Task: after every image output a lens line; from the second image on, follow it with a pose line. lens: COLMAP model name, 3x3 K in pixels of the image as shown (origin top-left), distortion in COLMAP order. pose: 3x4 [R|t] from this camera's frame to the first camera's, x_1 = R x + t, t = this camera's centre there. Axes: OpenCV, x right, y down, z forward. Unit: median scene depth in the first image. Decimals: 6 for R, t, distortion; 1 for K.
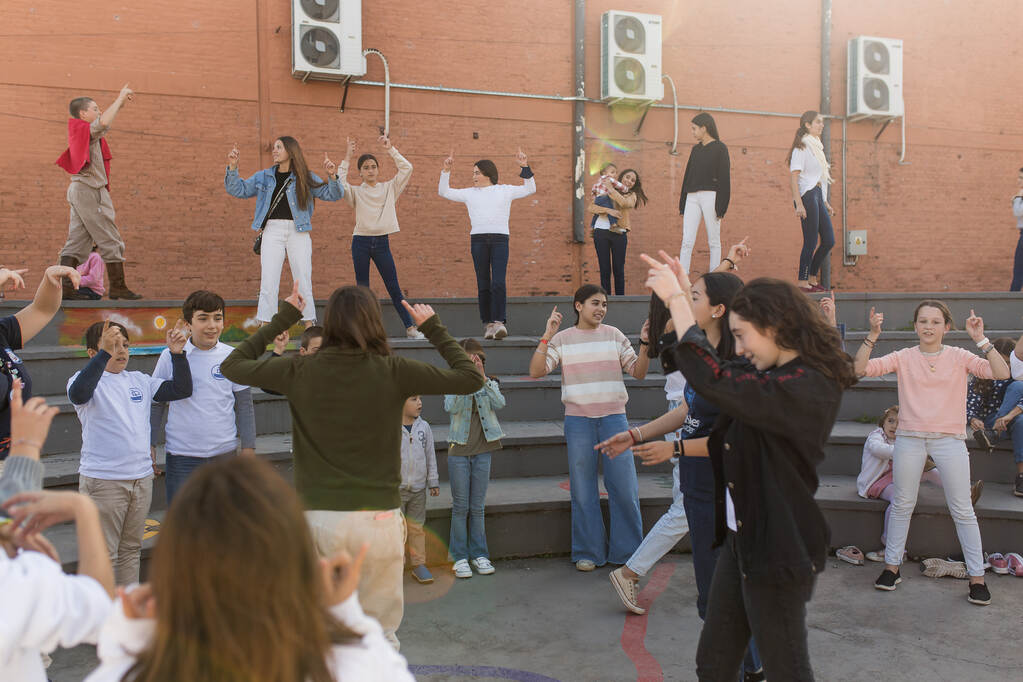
lens RADIAL K [[1122.1, 0, 509.0], [0, 1122.1, 341.4], [0, 0, 1]] dist [0.043406, 0.000000]
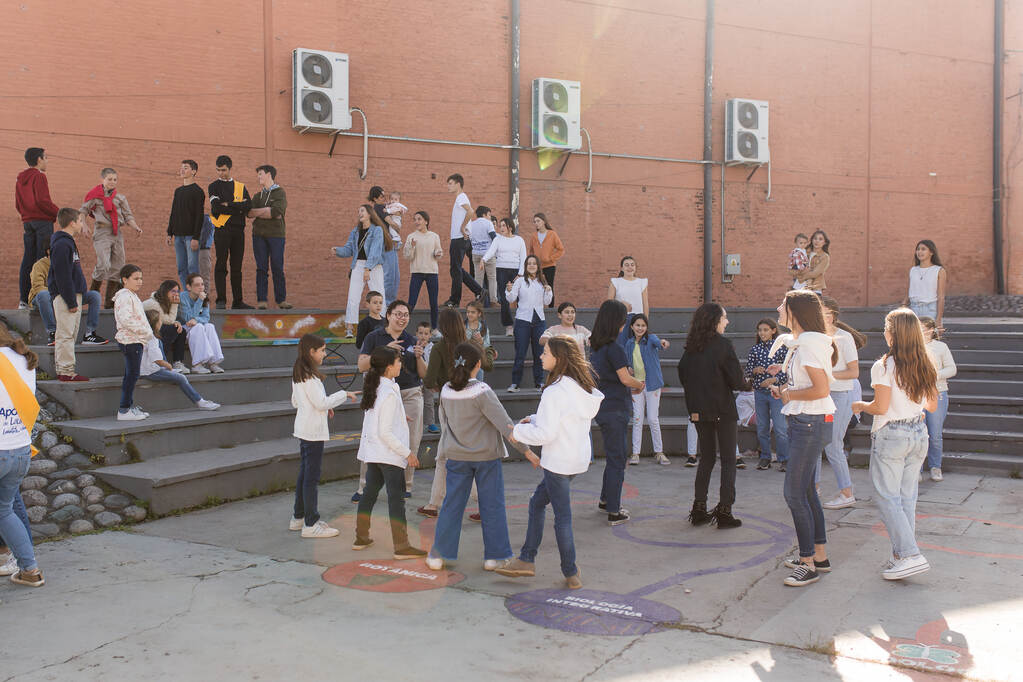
lens RADIAL K [[1122.1, 0, 513.1], [0, 1122.1, 339.8], [0, 0, 1]] dist [0.043406, 0.000000]
pose [[0.994482, 0.004350, 0.104813, -0.065909], [-0.003546, 0.999963, -0.007853, 0.006140], [-0.104843, 0.007437, 0.994461, -0.220974]]
